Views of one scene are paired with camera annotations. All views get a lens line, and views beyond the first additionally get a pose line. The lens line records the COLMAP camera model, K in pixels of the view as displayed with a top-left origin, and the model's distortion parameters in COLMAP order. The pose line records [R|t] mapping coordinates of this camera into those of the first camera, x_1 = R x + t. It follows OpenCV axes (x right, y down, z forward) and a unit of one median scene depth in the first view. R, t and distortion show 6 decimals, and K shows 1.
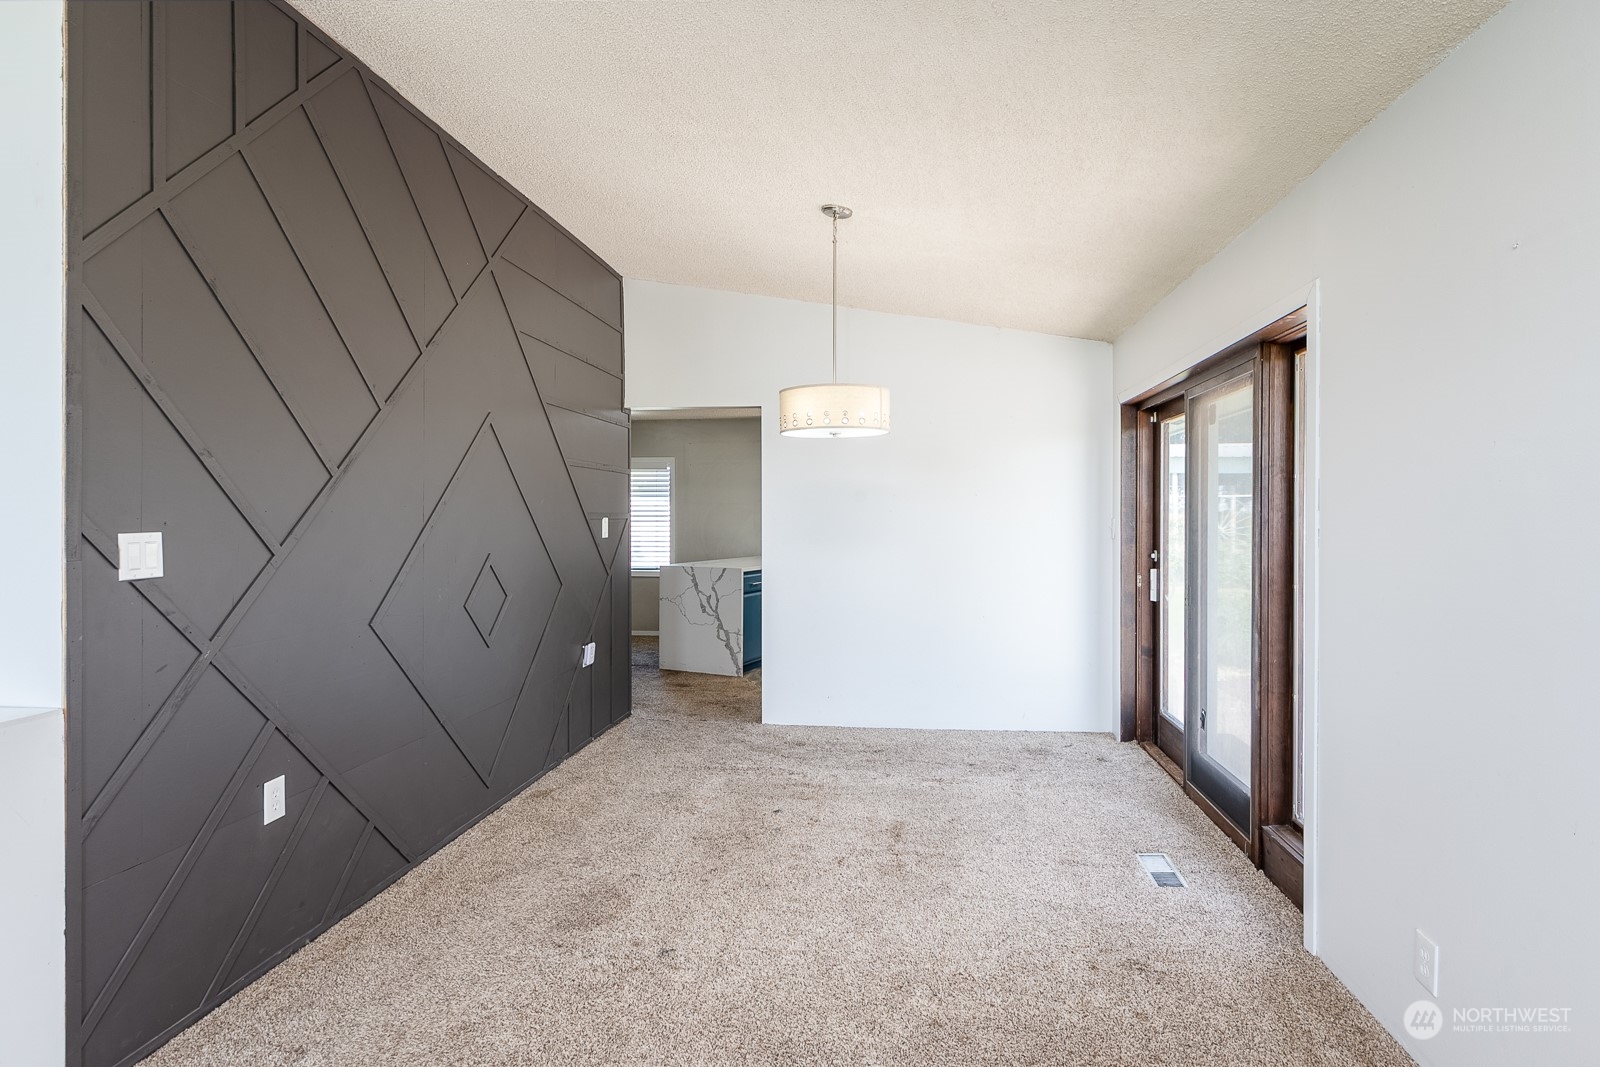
lens RADIAL K [[868.7, 0, 891.6], [0, 868.7, 519.8], [0, 0, 1]] dist [0.006448, -0.001757]
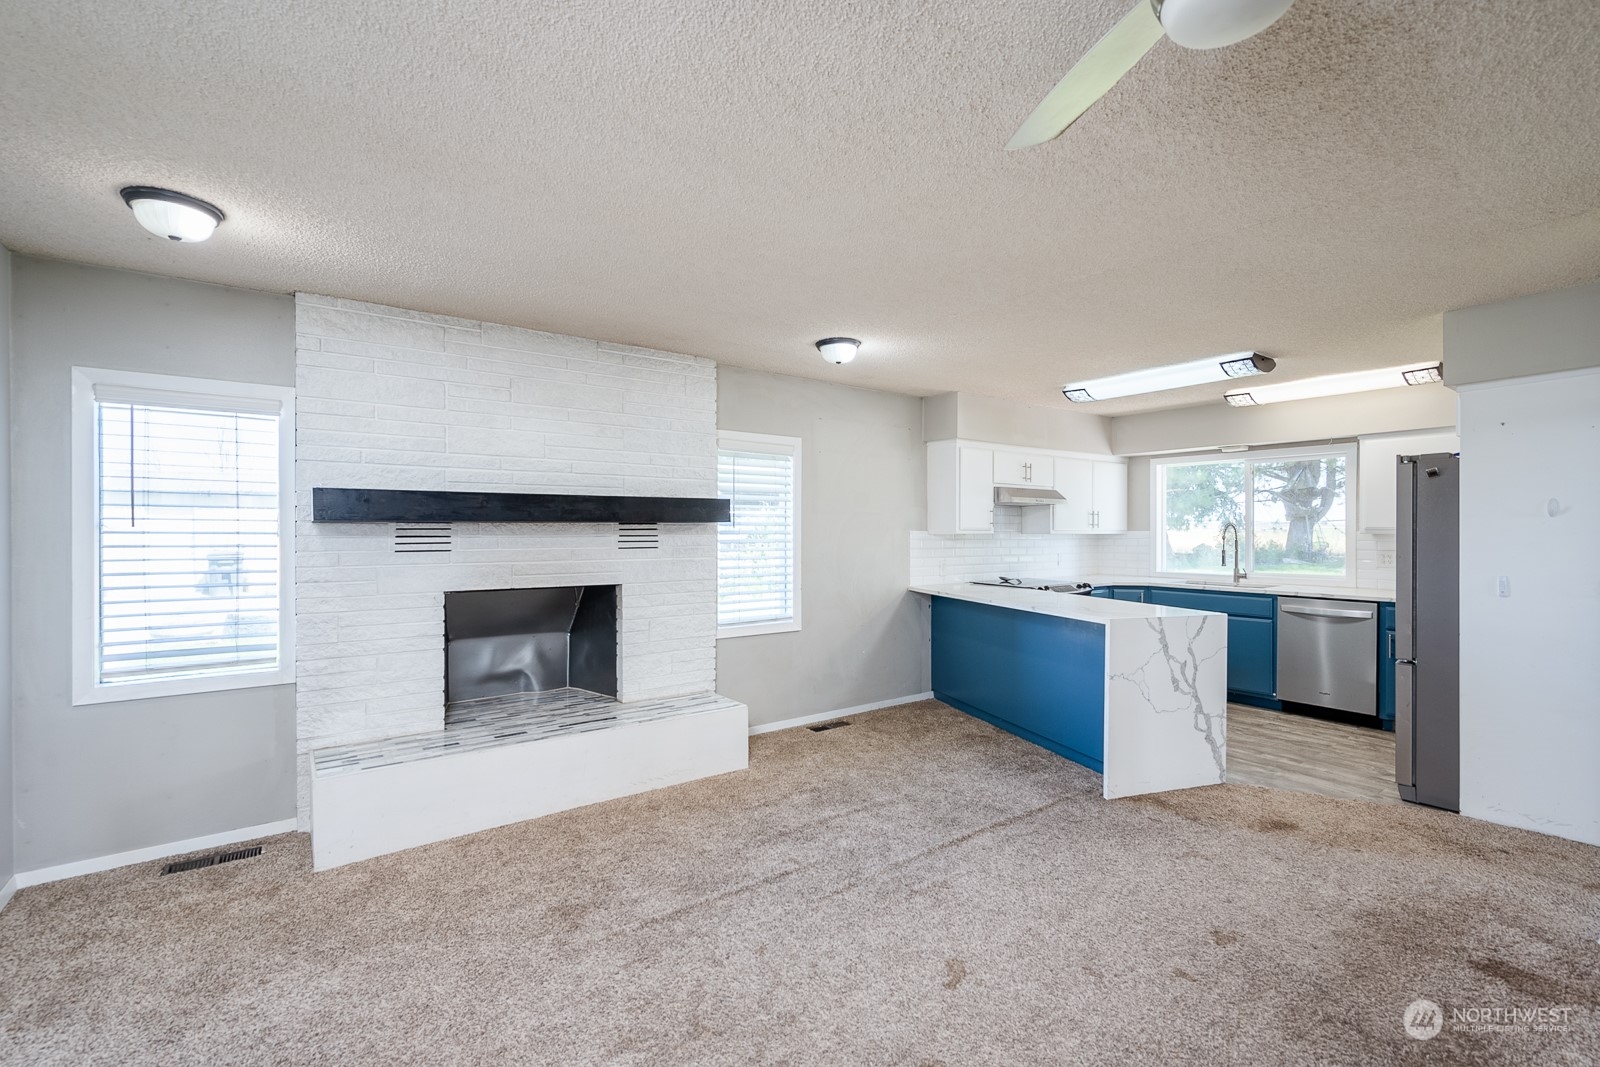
lens RADIAL K [[708.4, 0, 801.1], [0, 708.4, 534.5], [0, 0, 1]] dist [-0.000307, 0.000133]
pose [[0.785737, -0.005086, 0.618540, -1.179657], [0.001479, 0.999979, 0.006344, -0.012270], [-0.618559, -0.004070, 0.785728, 1.232798]]
